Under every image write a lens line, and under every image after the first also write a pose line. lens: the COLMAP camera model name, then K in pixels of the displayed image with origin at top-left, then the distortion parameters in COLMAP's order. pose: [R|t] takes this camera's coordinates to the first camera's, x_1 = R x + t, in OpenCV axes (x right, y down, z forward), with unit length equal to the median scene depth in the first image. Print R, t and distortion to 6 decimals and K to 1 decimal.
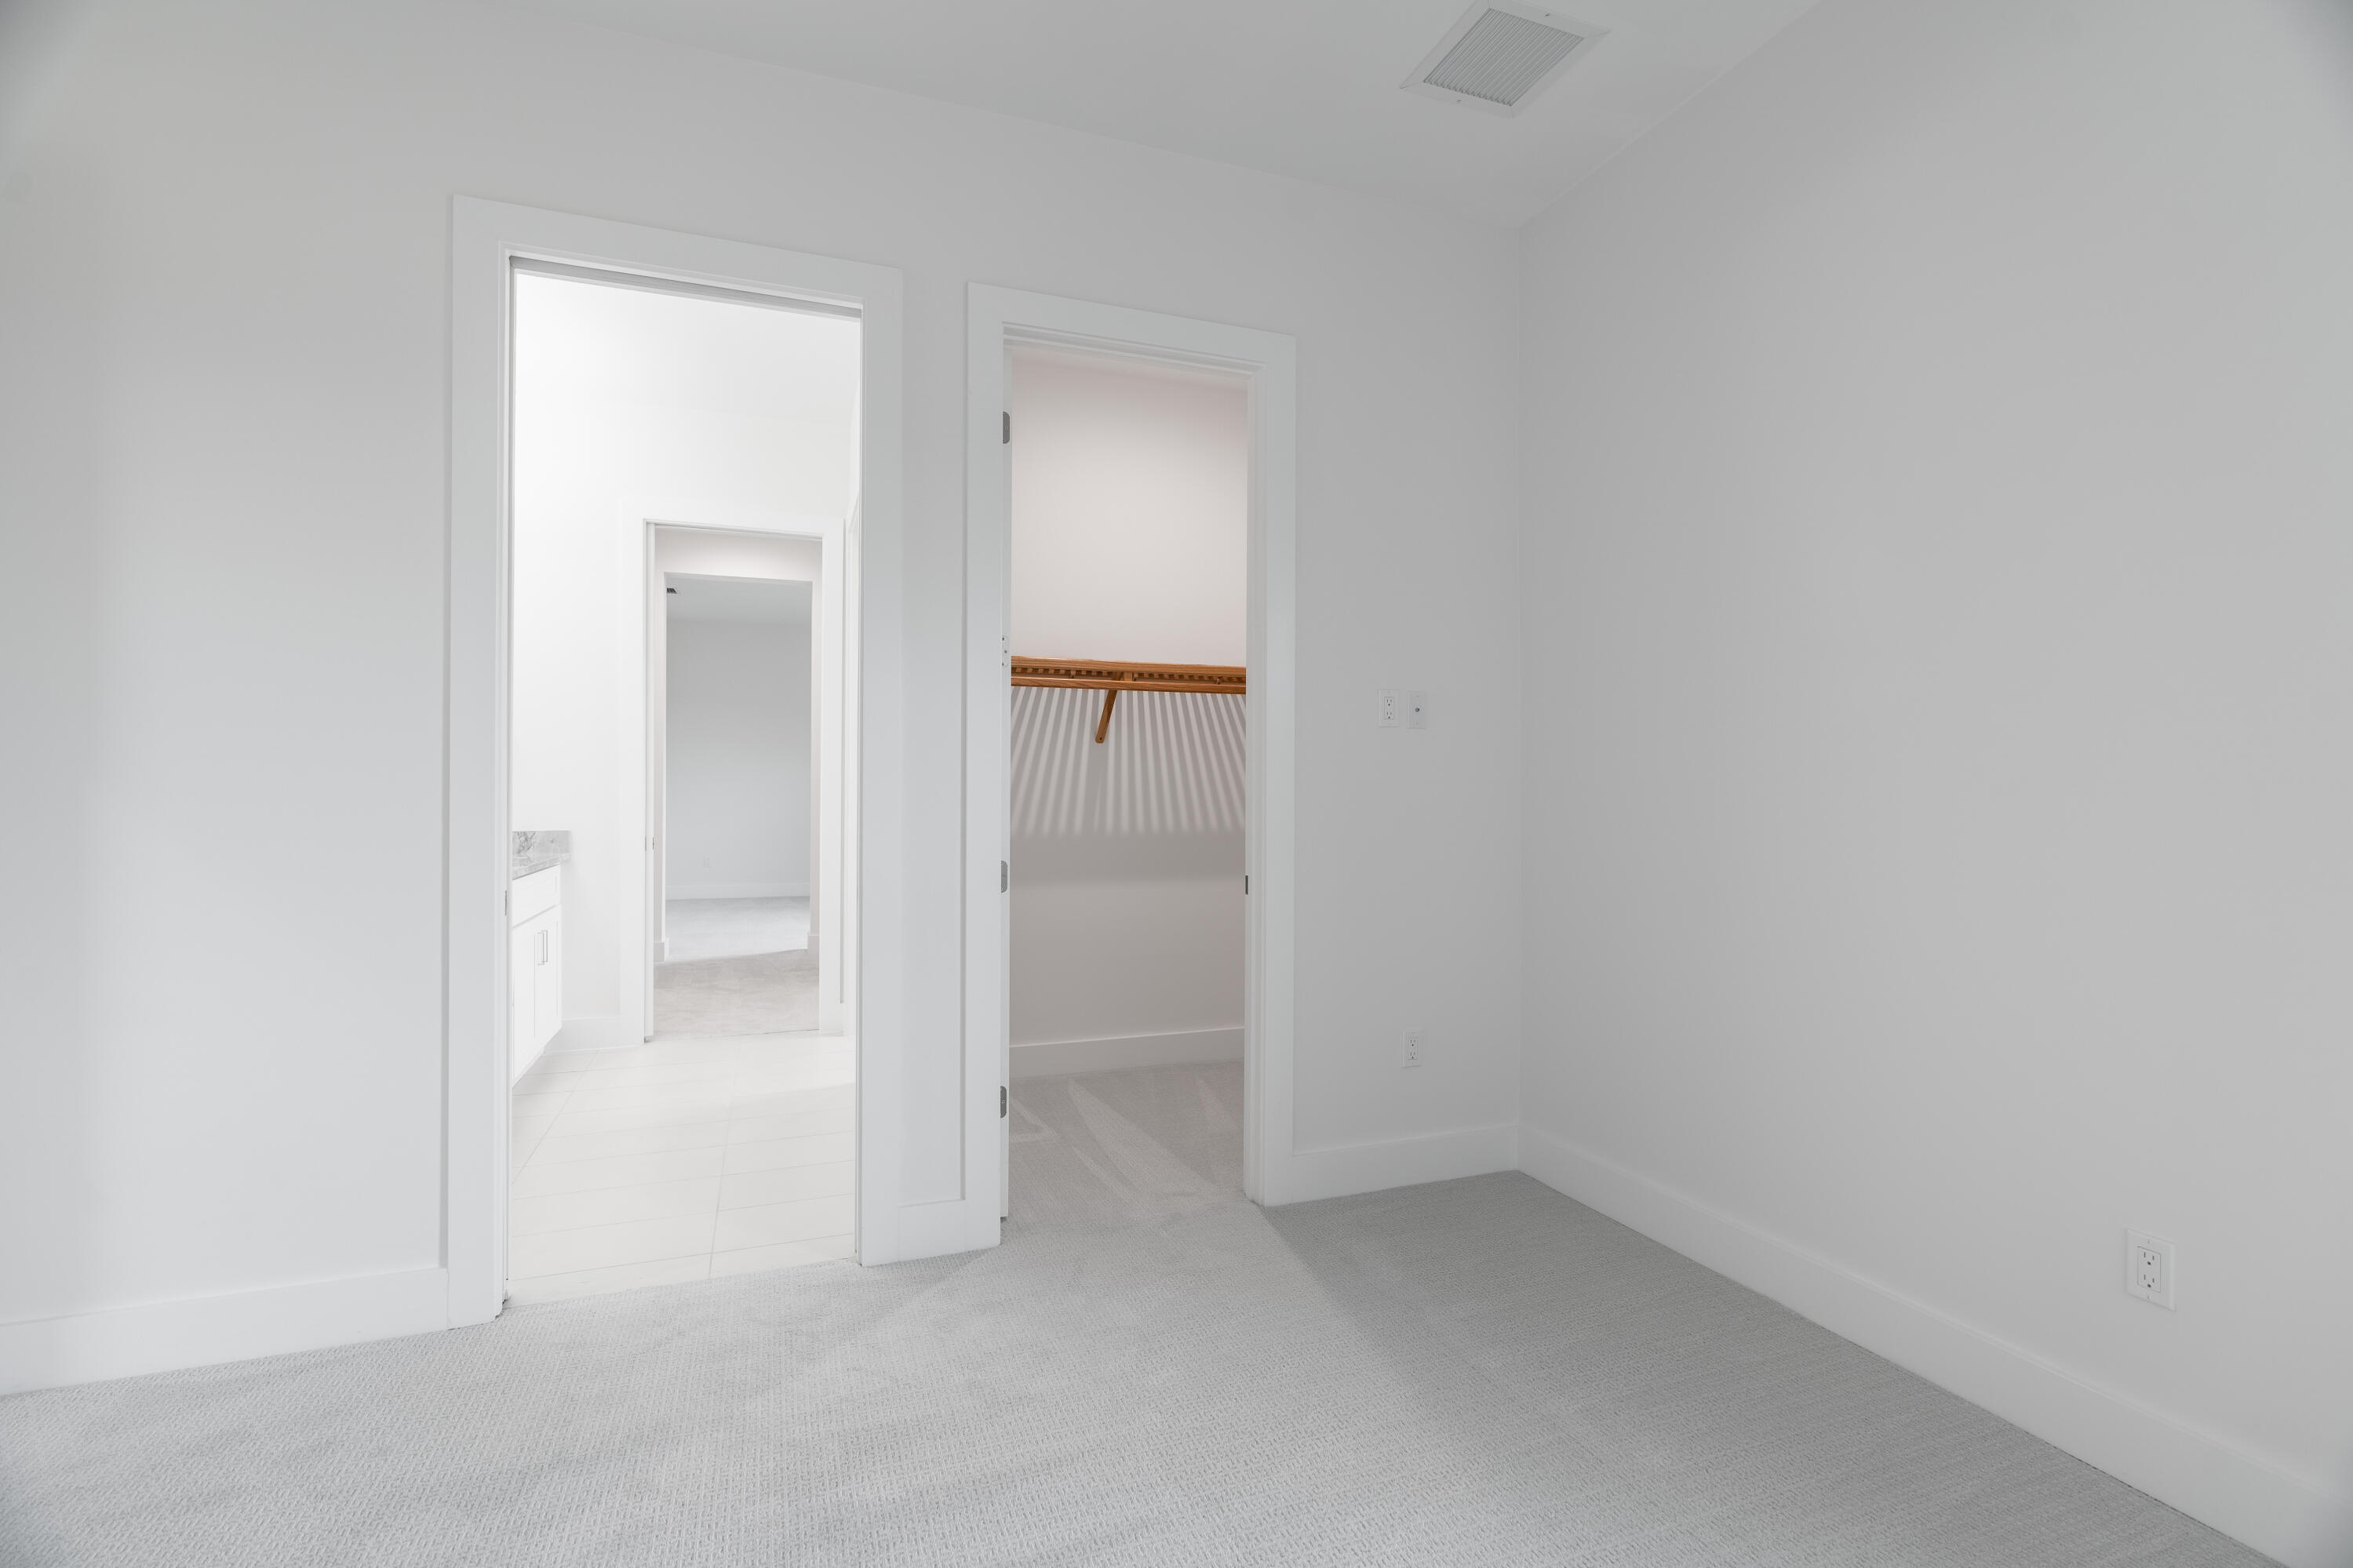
lens RADIAL K [[1097.9, 0, 1183.0], [0, 1097.9, 780.6], [0, 0, 1]] dist [-0.039092, 0.000670]
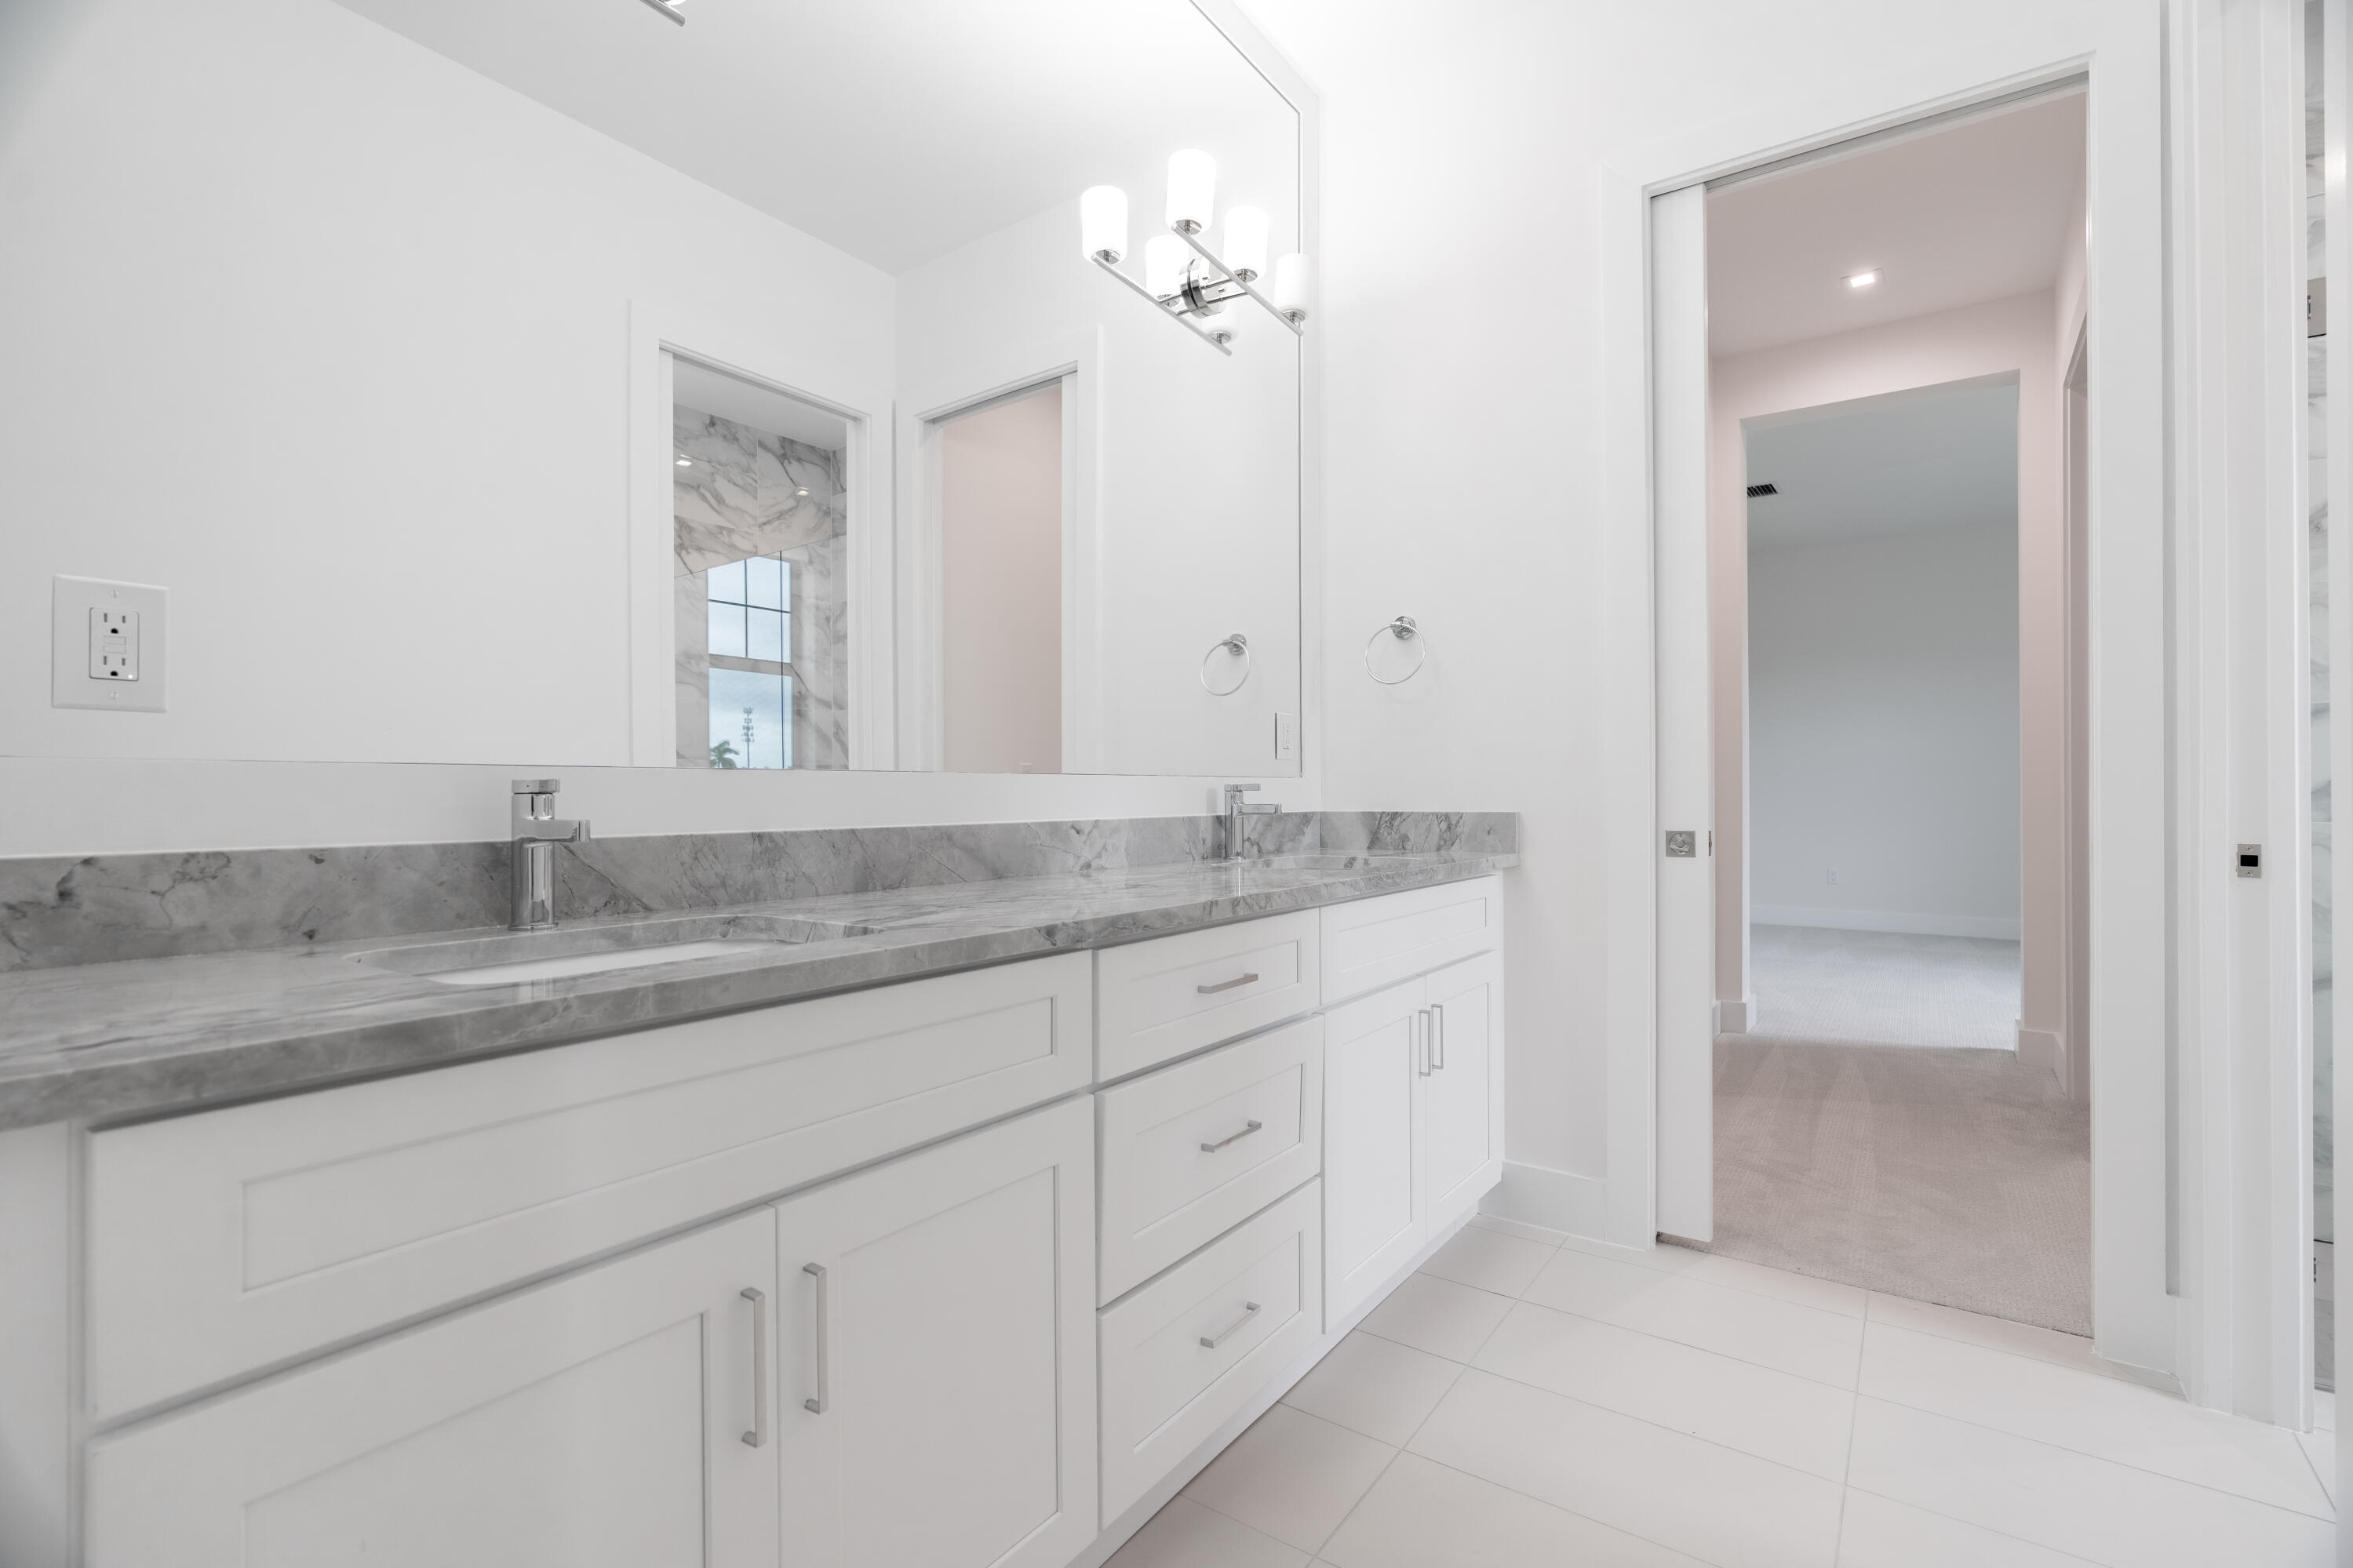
lens RADIAL K [[1104.3, 0, 1176.5], [0, 1104.3, 784.0], [0, 0, 1]] dist [-0.003281, -0.000354]
pose [[0.574541, -0.009007, -0.818426, -0.209660], [0.008212, 0.999953, -0.005240, 0.032750], [0.818434, -0.003710, 0.574588, 0.536786]]
